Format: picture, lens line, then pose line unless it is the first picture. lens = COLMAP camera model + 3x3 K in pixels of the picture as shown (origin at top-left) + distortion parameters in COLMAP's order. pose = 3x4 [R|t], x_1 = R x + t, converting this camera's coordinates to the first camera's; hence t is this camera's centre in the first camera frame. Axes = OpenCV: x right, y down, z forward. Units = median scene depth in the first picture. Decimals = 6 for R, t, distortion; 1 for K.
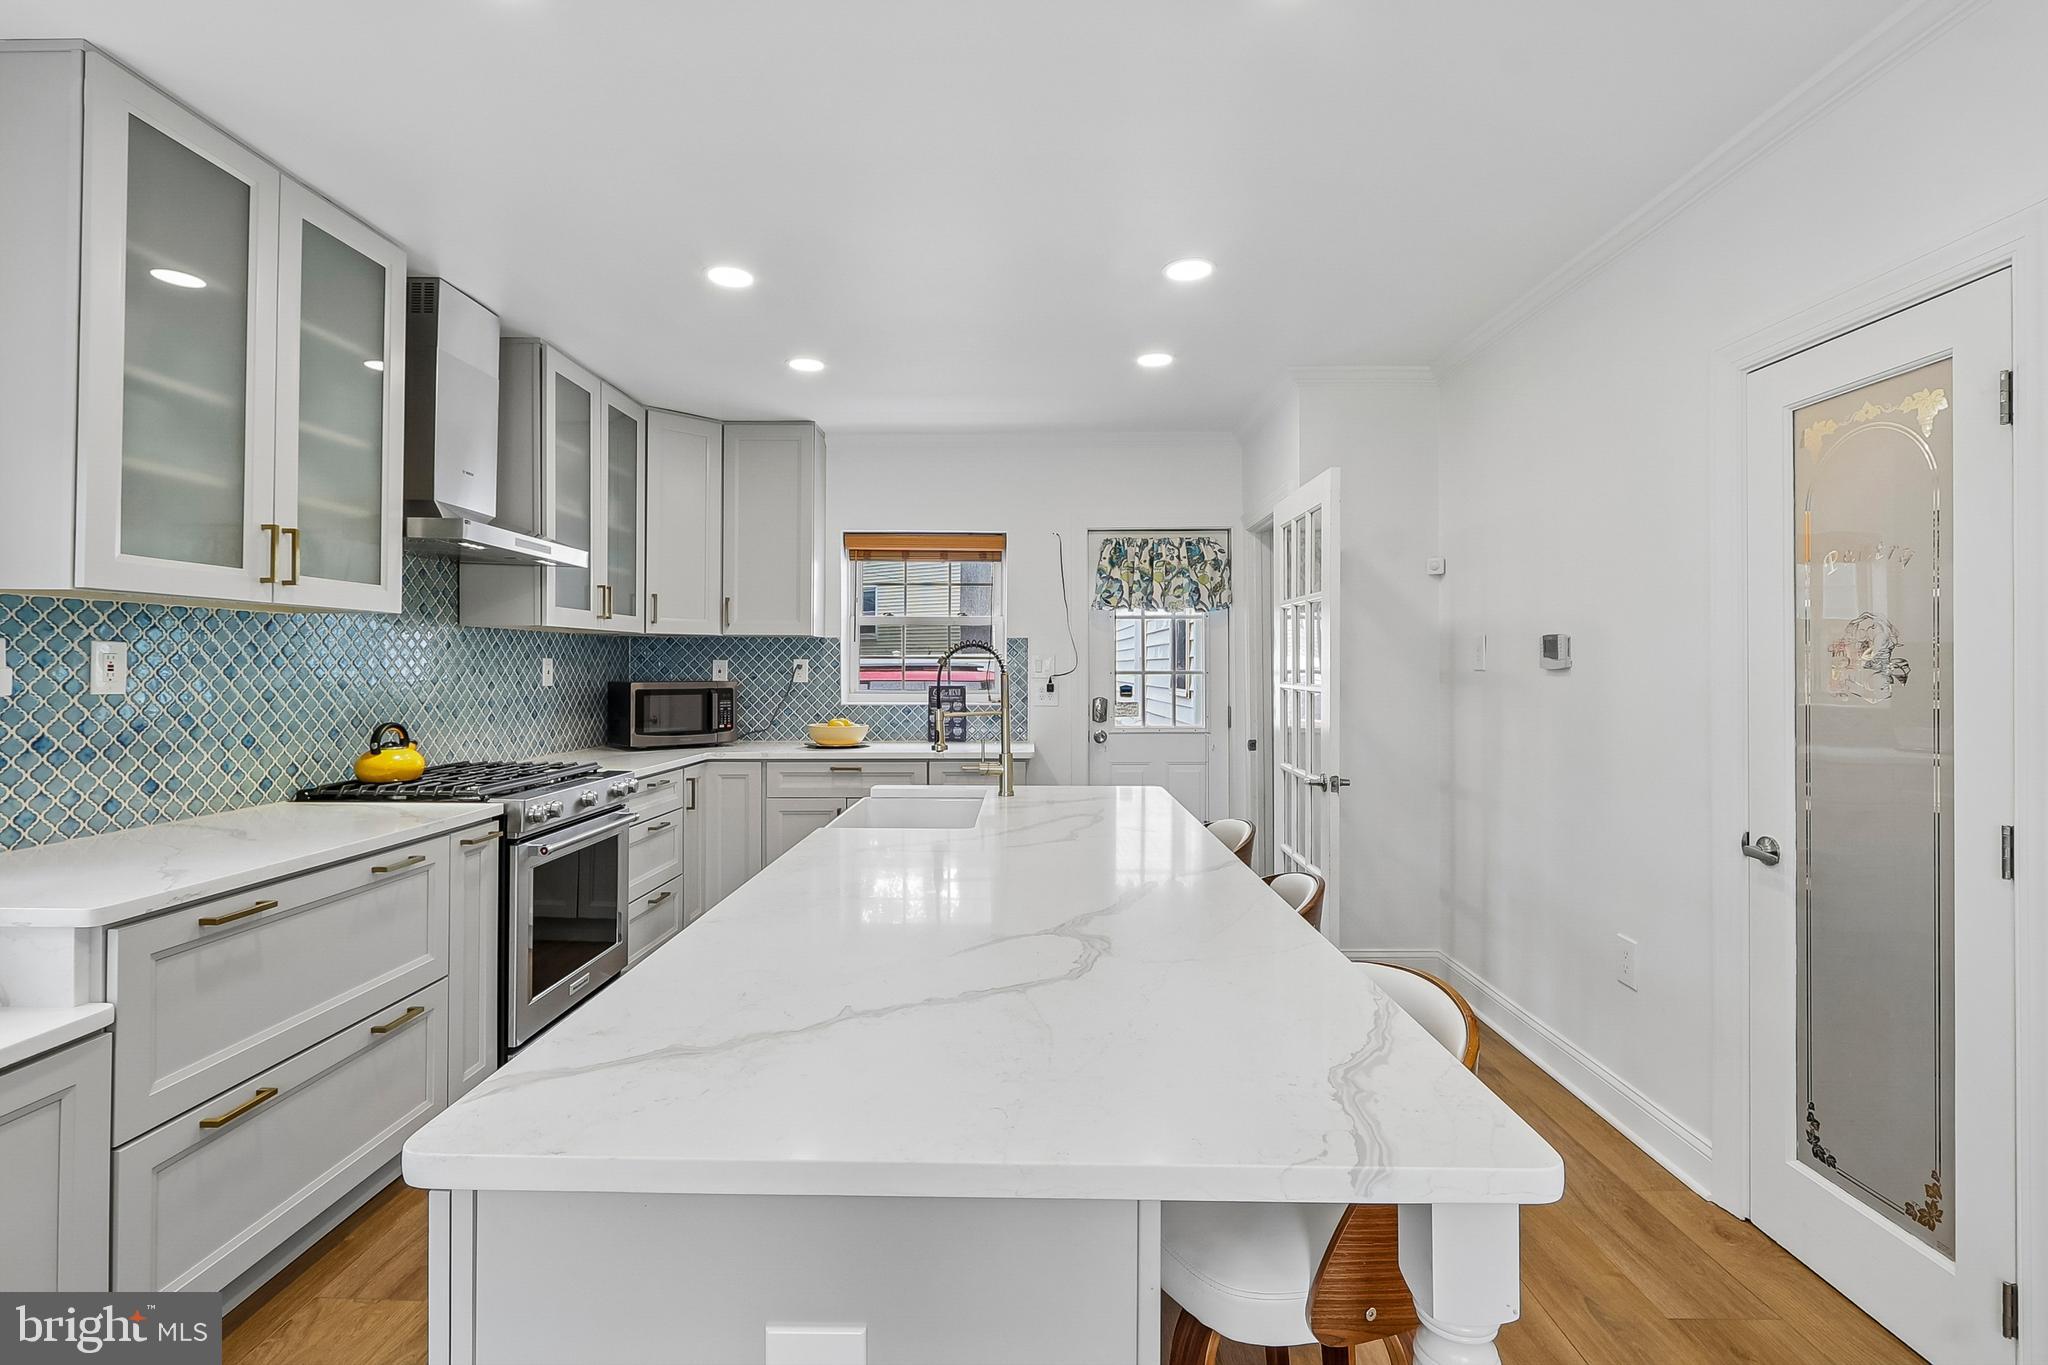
lens RADIAL K [[938.2, 0, 1014.8], [0, 938.2, 654.9], [0, 0, 1]] dist [-0.000135, -0.000597]
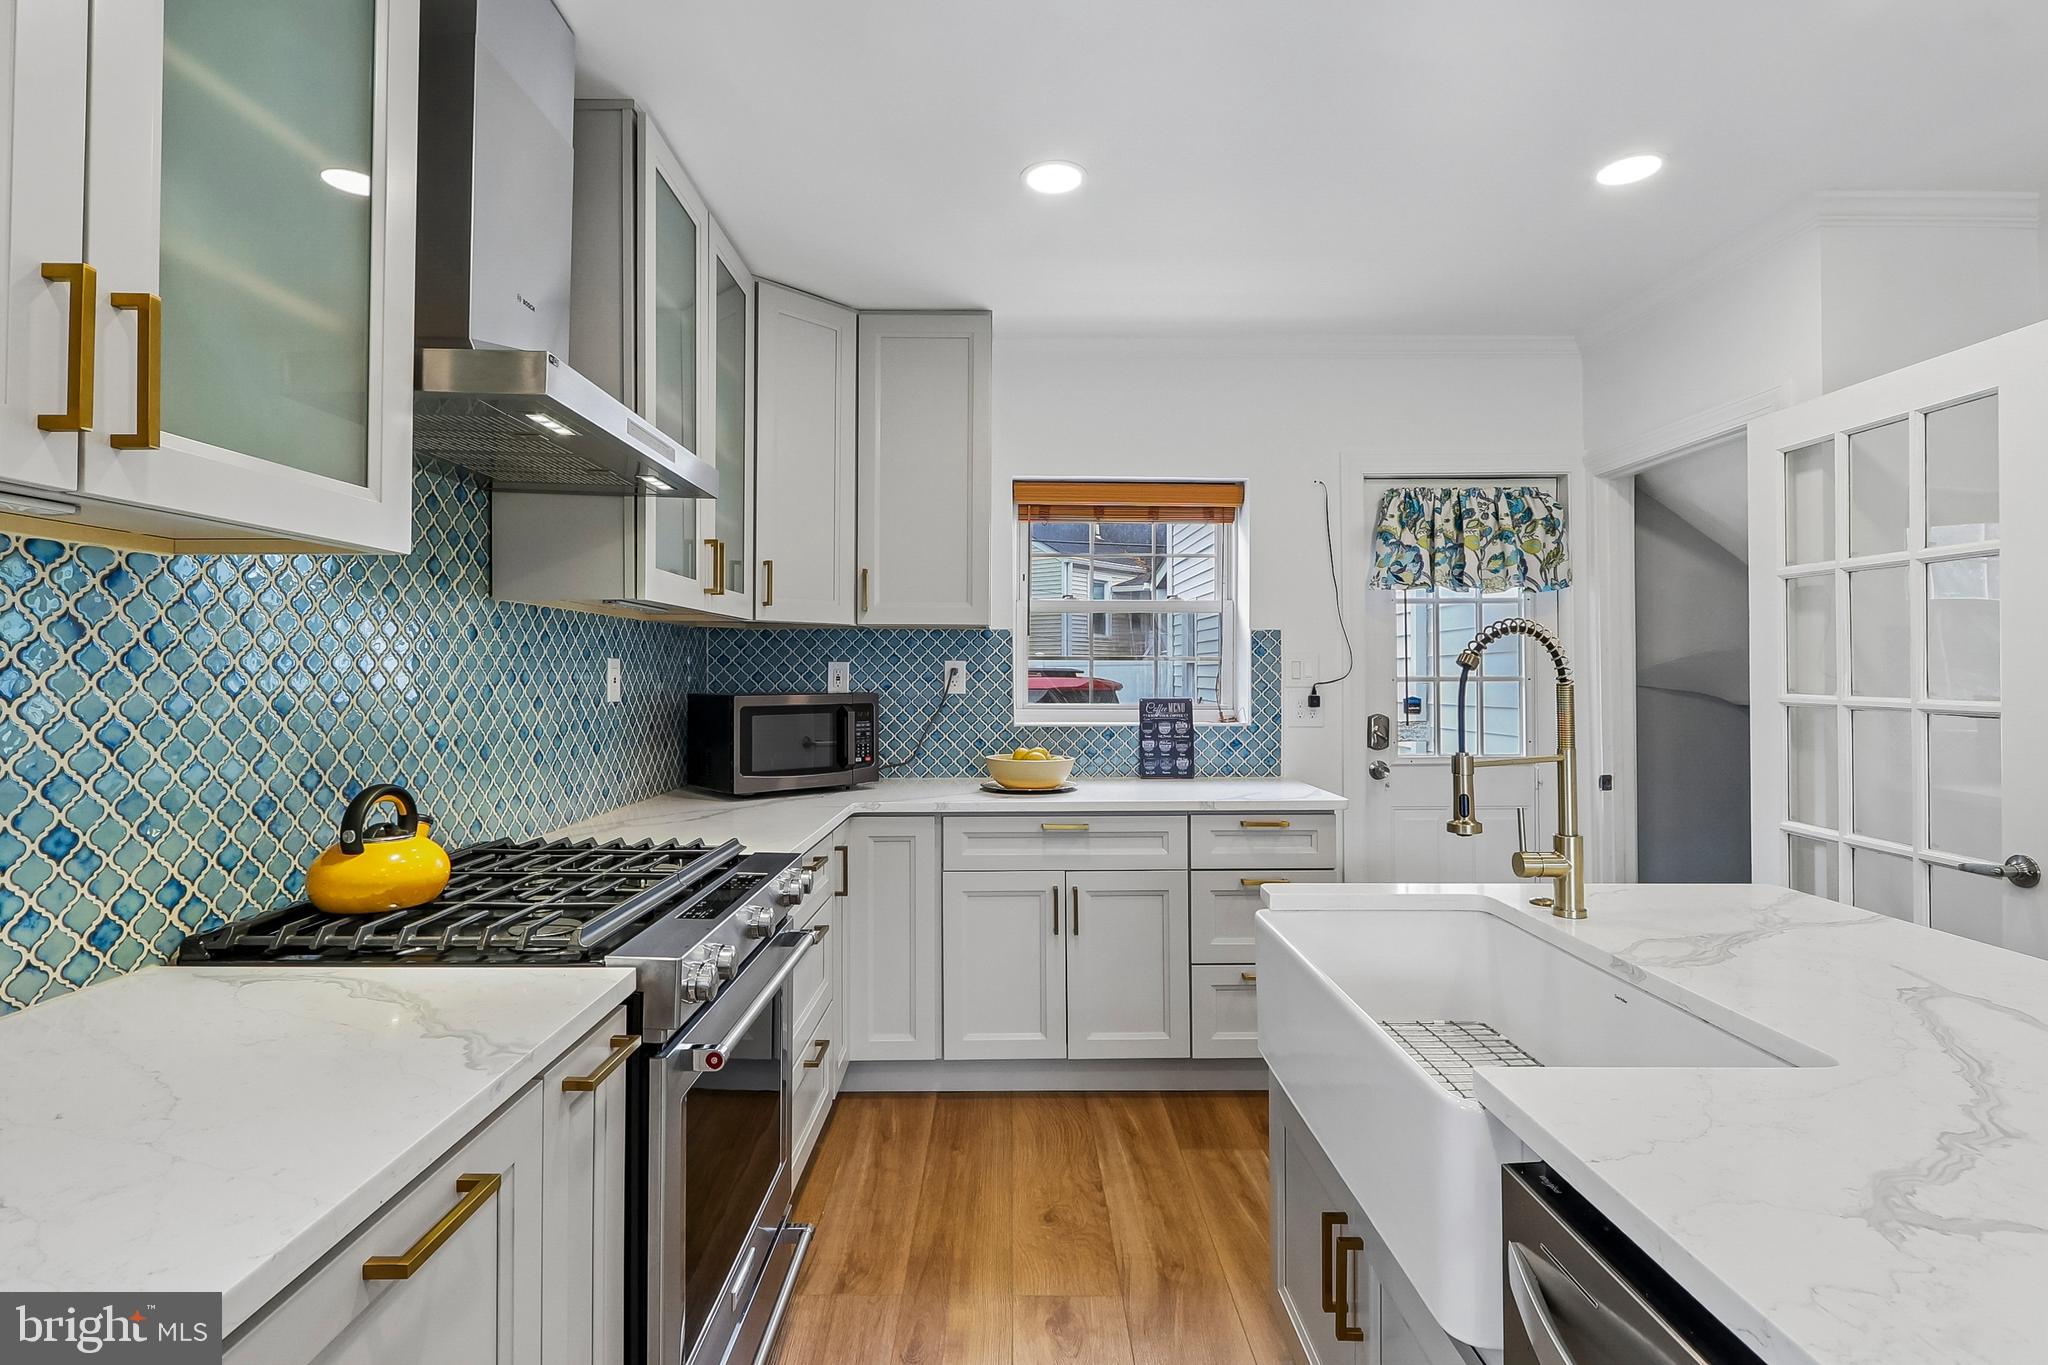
lens RADIAL K [[965.3, 0, 1012.7], [0, 965.3, 655.0], [0, 0, 1]] dist [-0.003447, 0.000413]
pose [[0.999781, -0.000862, 0.020915, -0.230701], [0.000974, 0.999985, -0.005375, 0.004912], [-0.020910, 0.005394, 0.999767, 0.325891]]
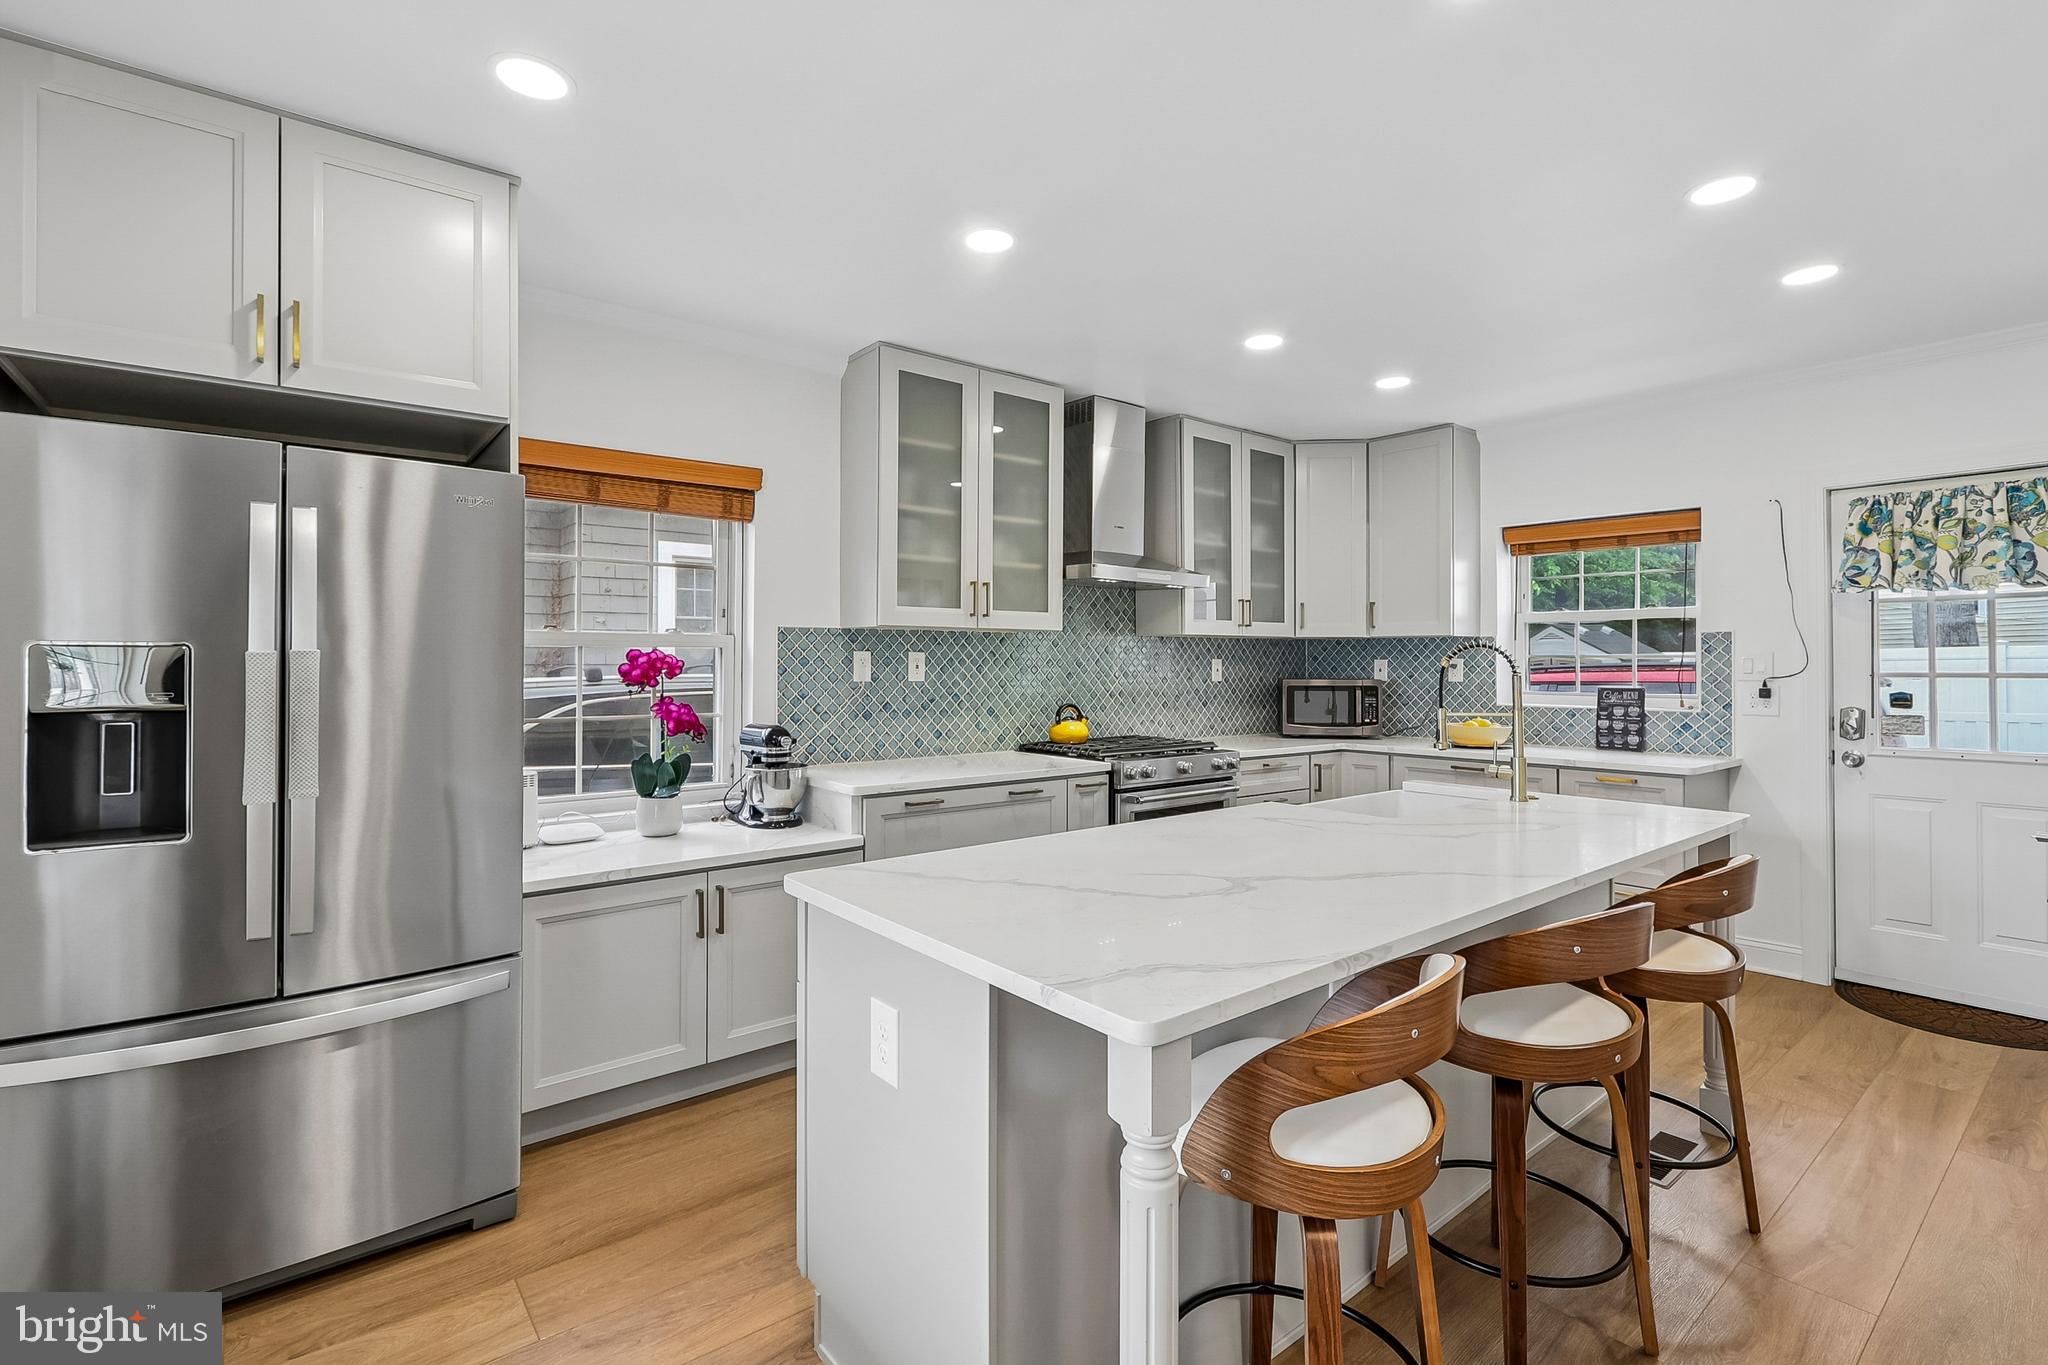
lens RADIAL K [[938.2, 0, 1014.8], [0, 938.2, 654.9], [0, 0, 1]] dist [-0.000135, -0.000597]
pose [[0.640405, -0.006772, -0.768008, 0.278636], [0.008575, 0.999962, -0.001666, -0.002061], [0.767990, -0.005519, 0.640438, -0.009378]]
